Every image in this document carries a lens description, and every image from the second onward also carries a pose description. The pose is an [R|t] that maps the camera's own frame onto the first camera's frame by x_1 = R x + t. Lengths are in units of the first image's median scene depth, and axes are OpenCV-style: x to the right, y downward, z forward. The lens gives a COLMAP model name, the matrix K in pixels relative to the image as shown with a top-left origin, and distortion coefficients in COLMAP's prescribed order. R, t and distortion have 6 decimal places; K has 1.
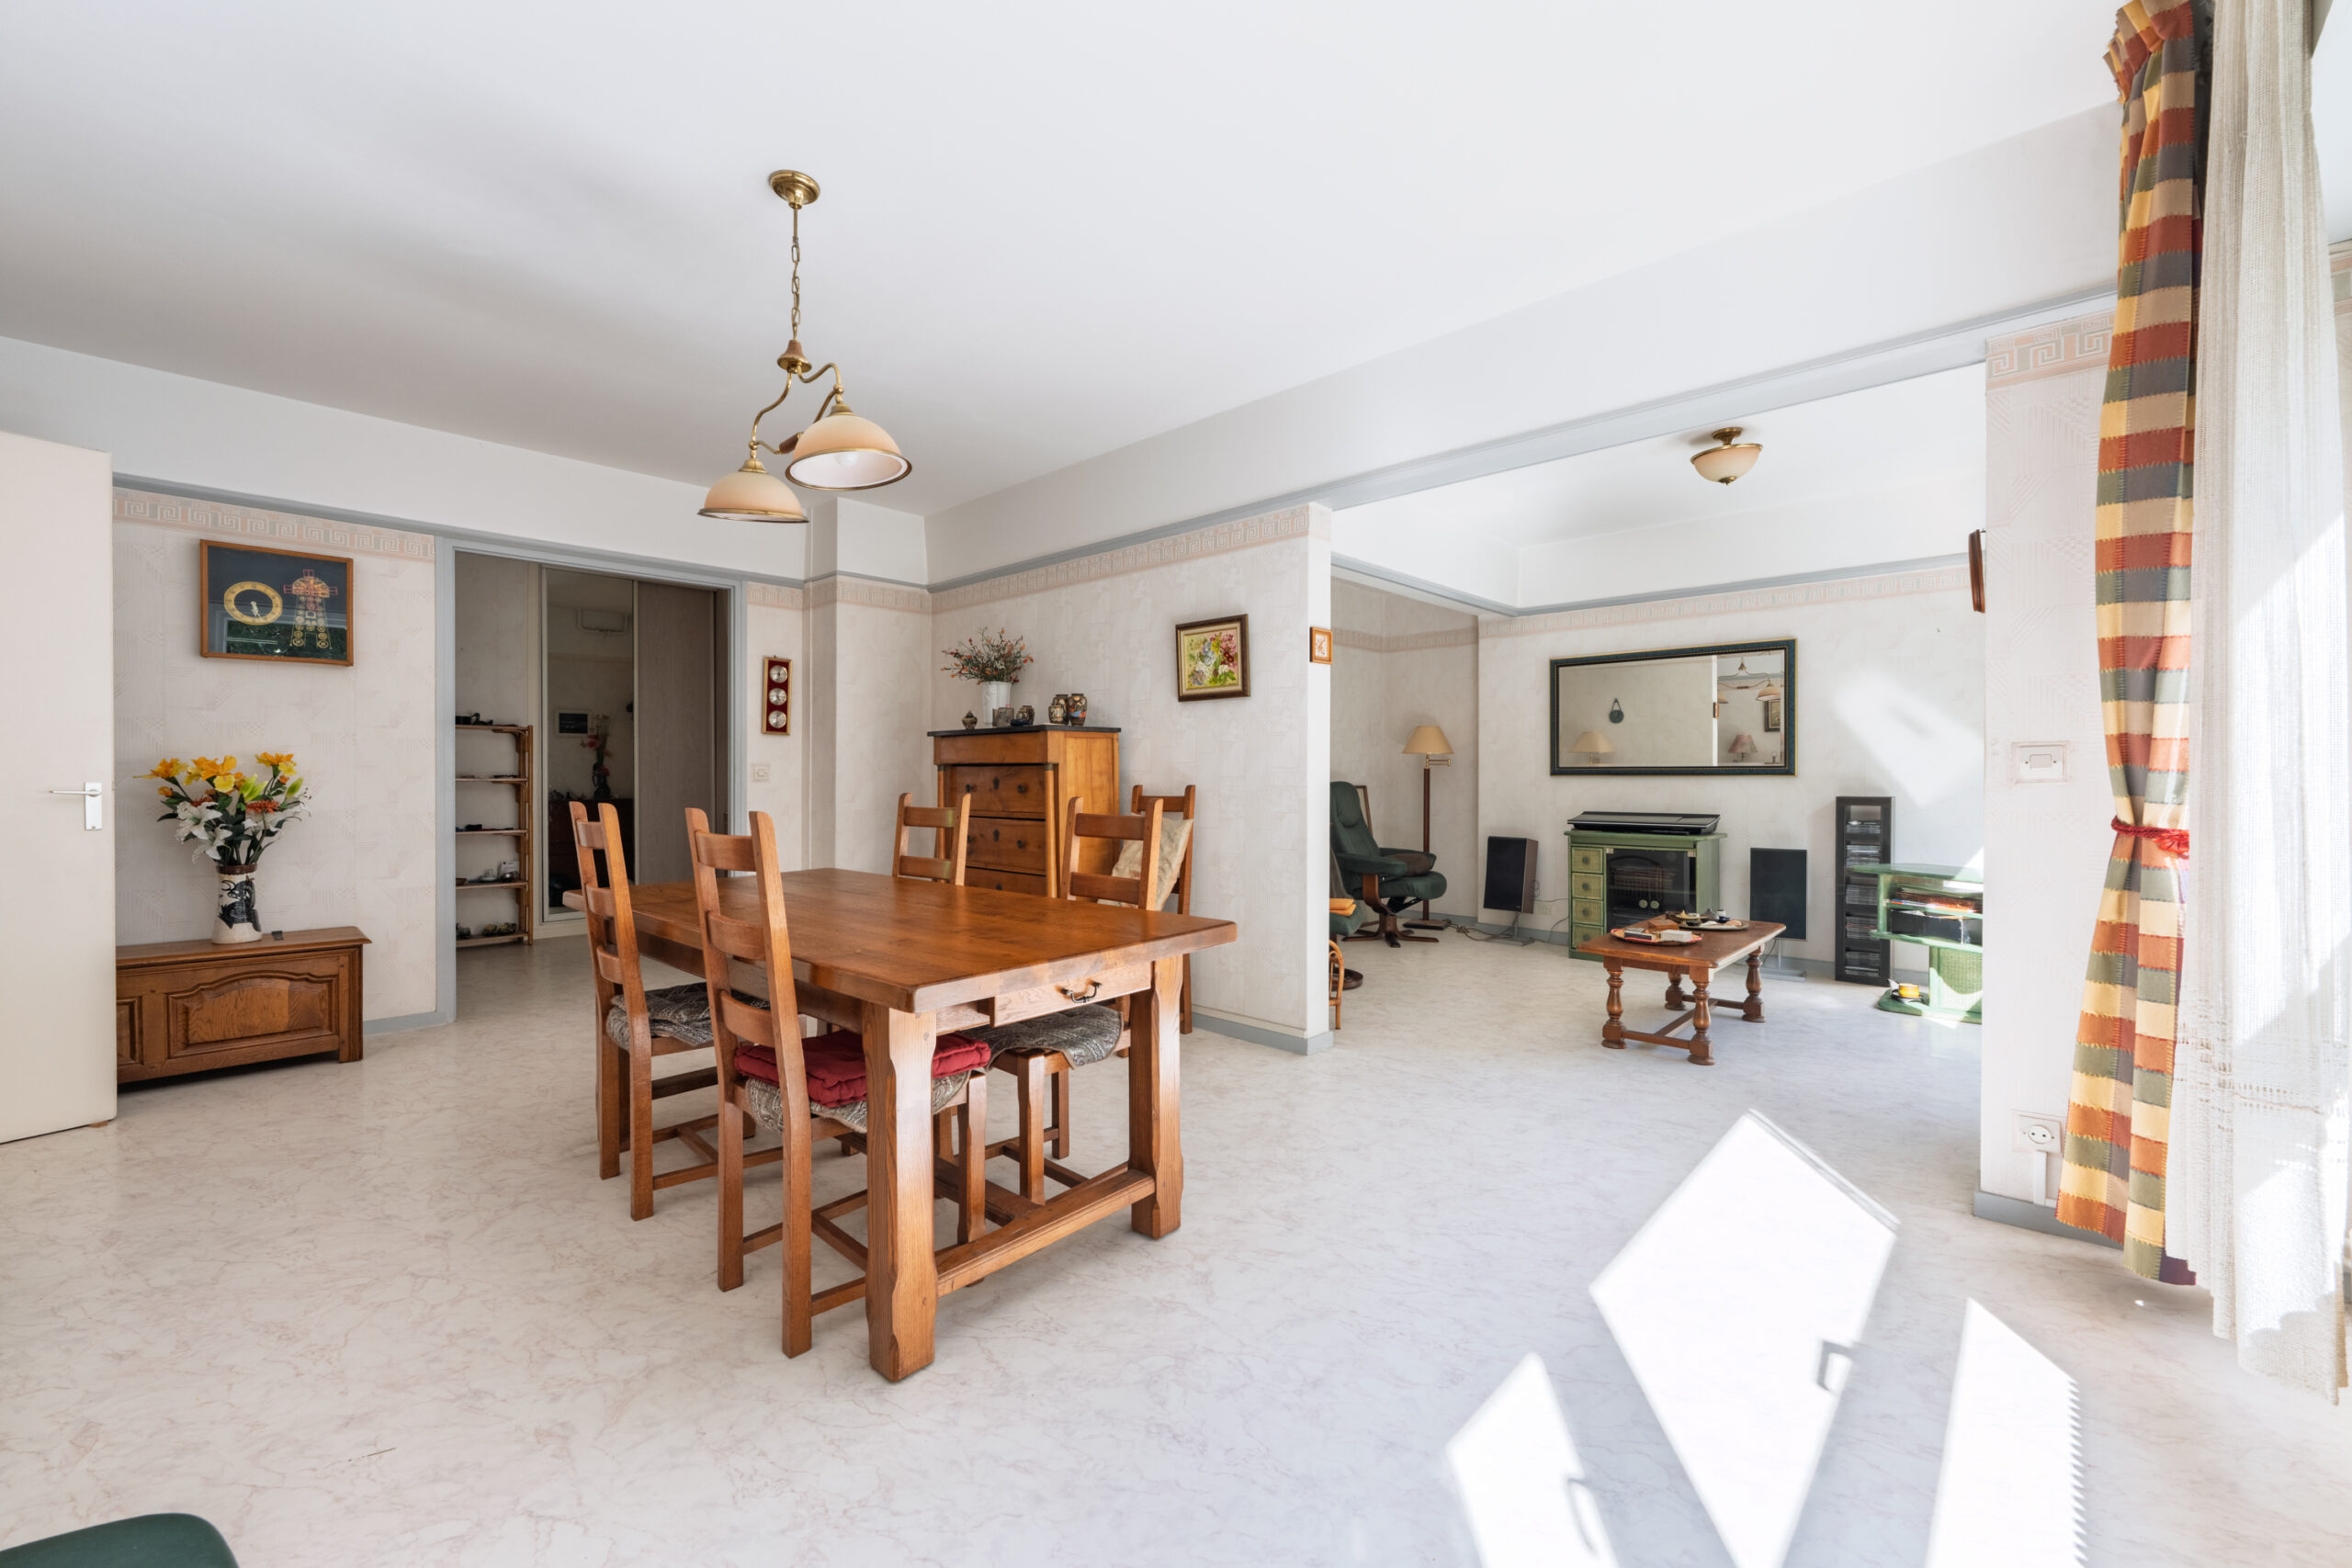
lens RADIAL K [[937.7, 0, 1179.8], [0, 937.7, 778.2], [0, 0, 1]] dist [-0.000404, -0.000152]
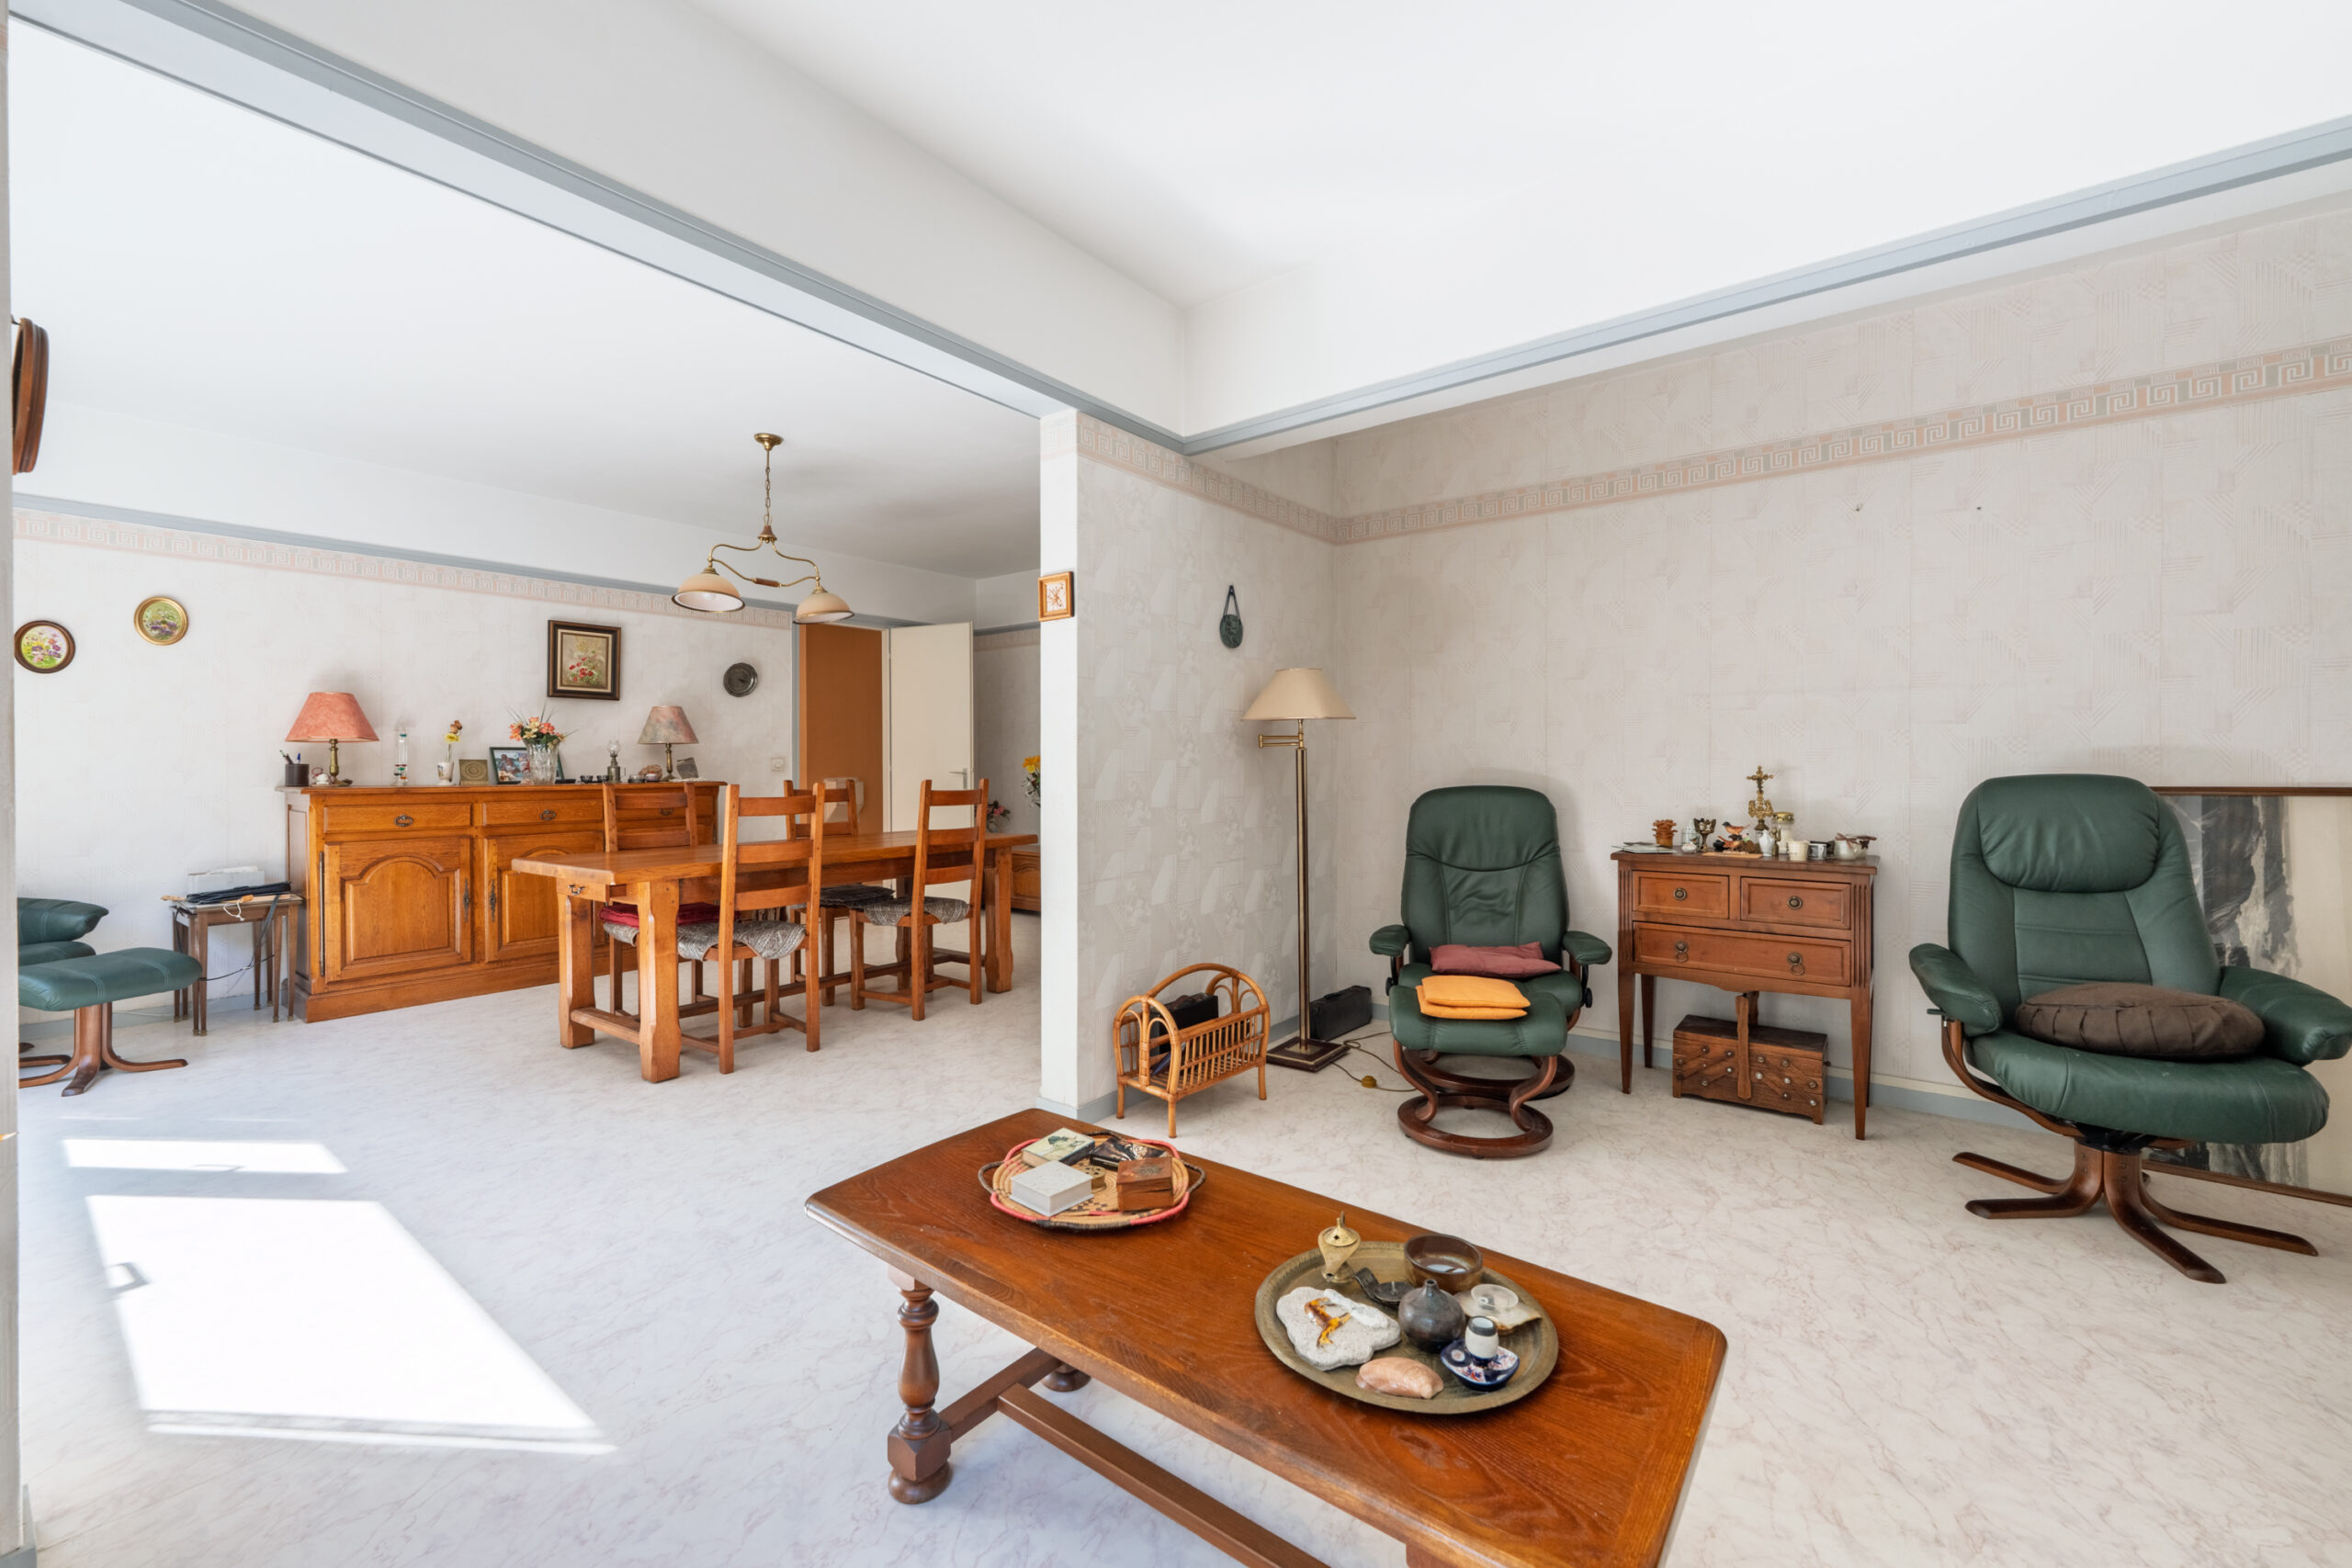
lens RADIAL K [[937.0, 0, 1180.9], [0, 937.0, 767.6], [0, 0, 1]] dist [-0.000385, -0.000366]
pose [[0.091071, 0.001227, -0.995844, 1.058151], [0.004833, 0.999987, 0.001674, -0.002418], [0.995833, -0.004965, 0.091064, 1.180824]]
